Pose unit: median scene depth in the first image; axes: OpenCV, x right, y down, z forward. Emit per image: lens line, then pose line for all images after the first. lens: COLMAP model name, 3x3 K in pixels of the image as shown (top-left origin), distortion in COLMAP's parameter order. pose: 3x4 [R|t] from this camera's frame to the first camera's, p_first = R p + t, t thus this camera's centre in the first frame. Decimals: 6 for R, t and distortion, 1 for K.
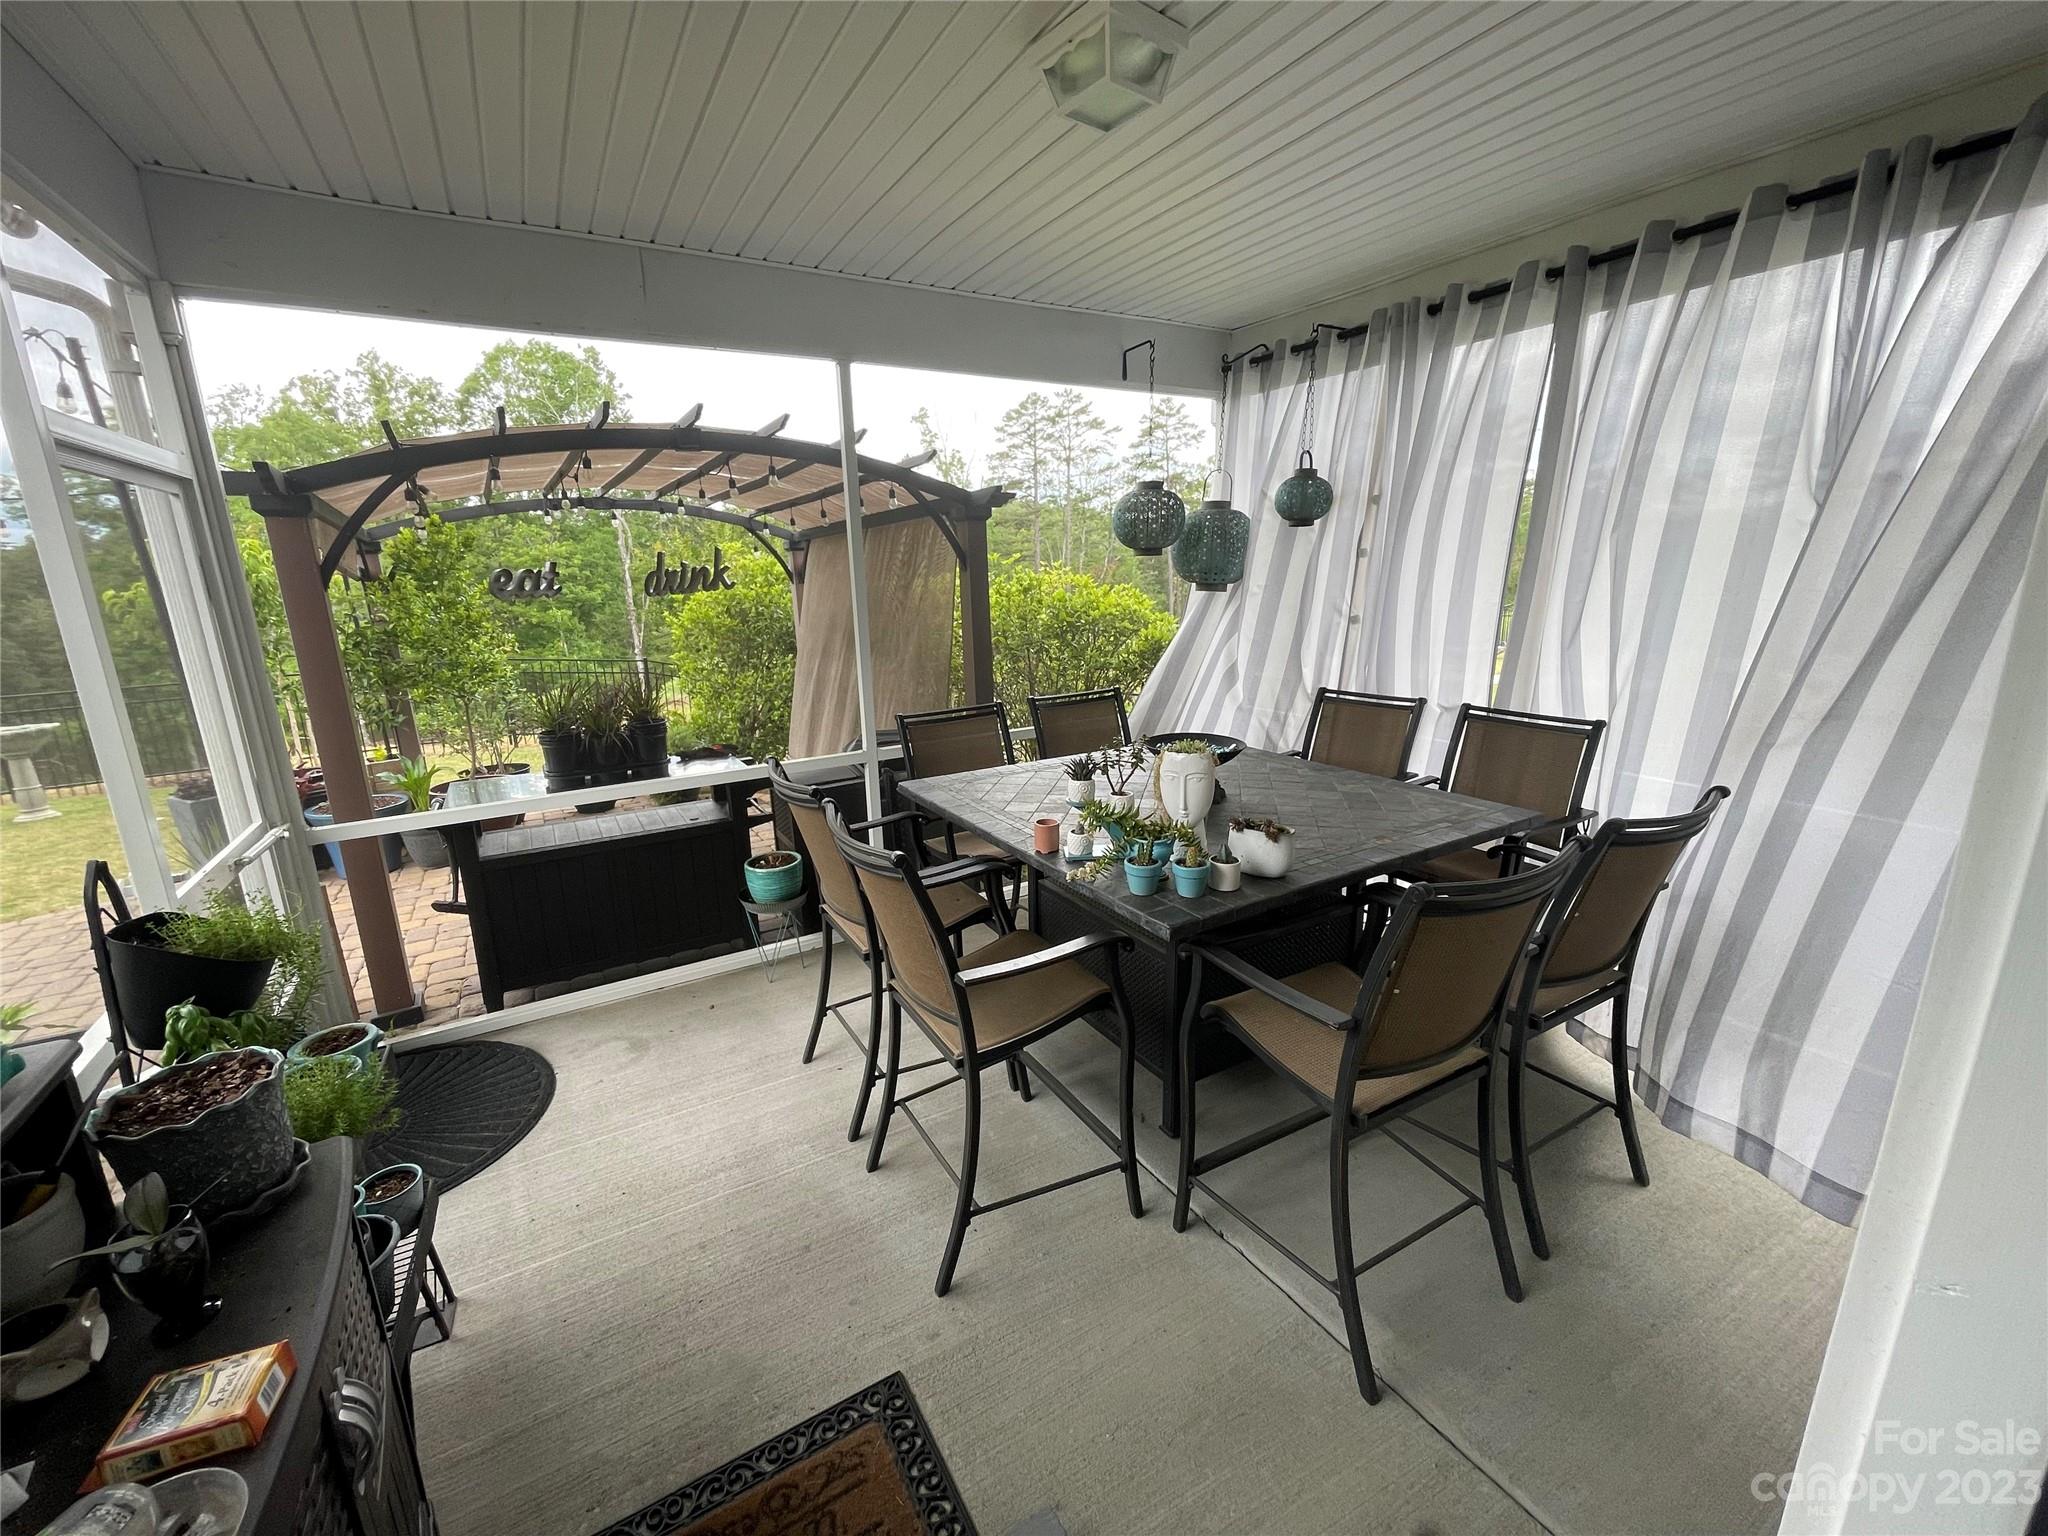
lens RADIAL K [[819.8, 0, 1021.8], [0, 819.8, 773.6], [0, 0, 1]] dist [-0.007479, 0.000624]
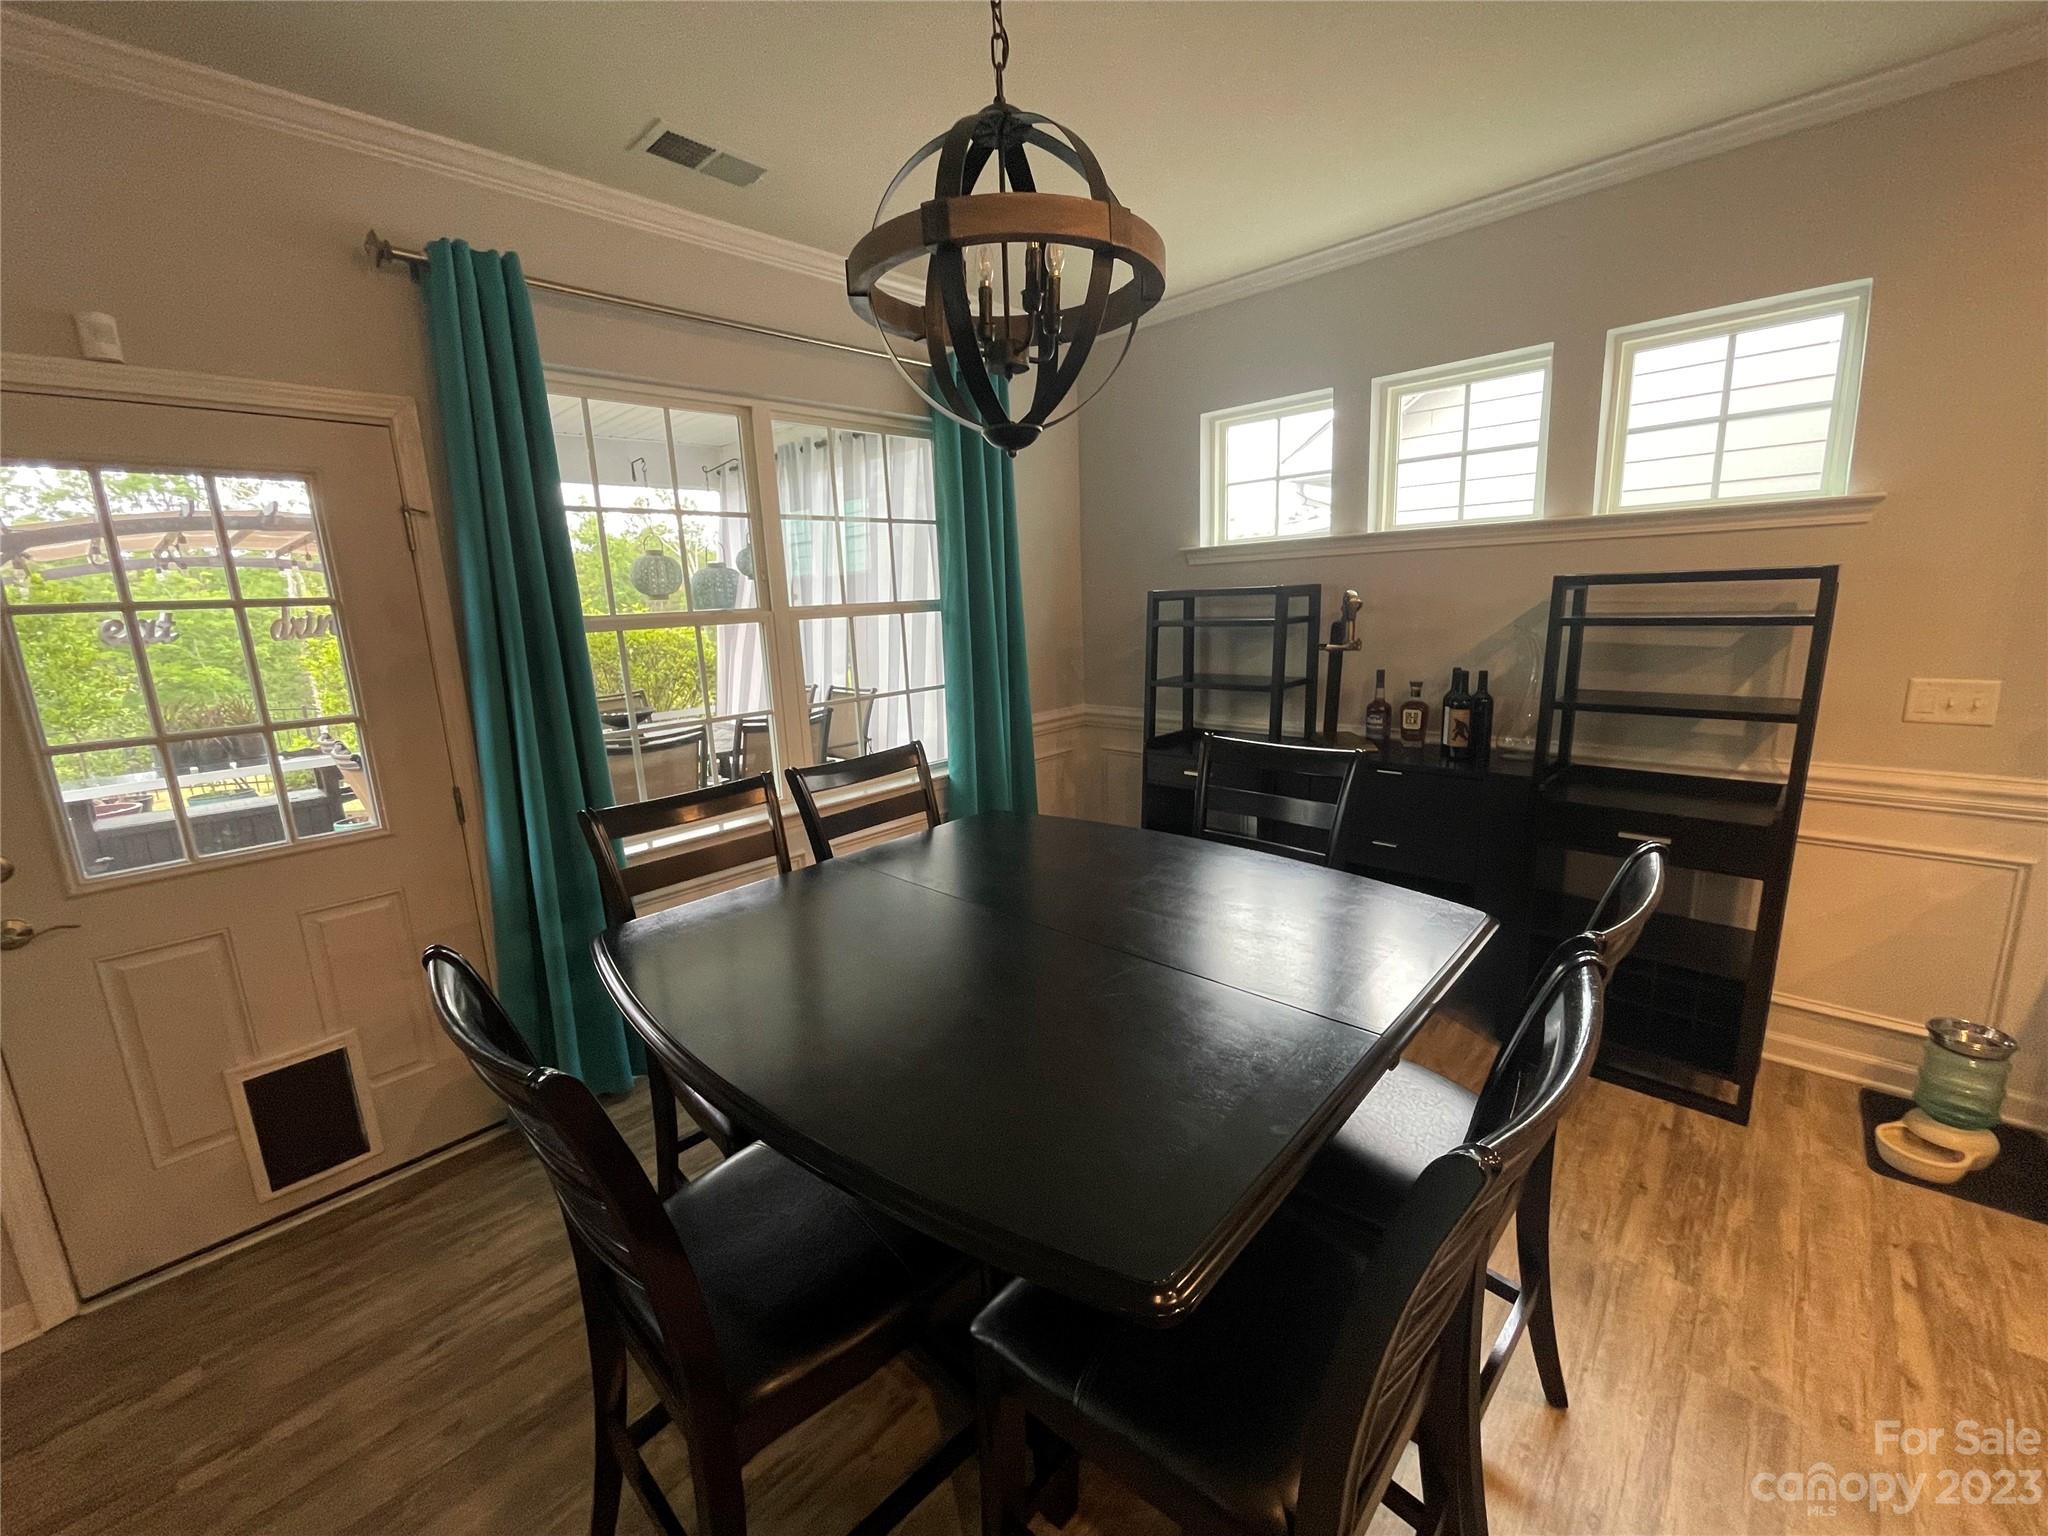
lens RADIAL K [[819.8, 0, 1015.8], [0, 819.8, 762.1], [0, 0, 1]] dist [-0.007479, 0.000624]
pose [[0.964254, -0.068016, 0.256103, 0.278385], [0.082601, 0.995492, -0.046618, 0.104940], [-0.251778, 0.066106, 0.965525, -0.404897]]
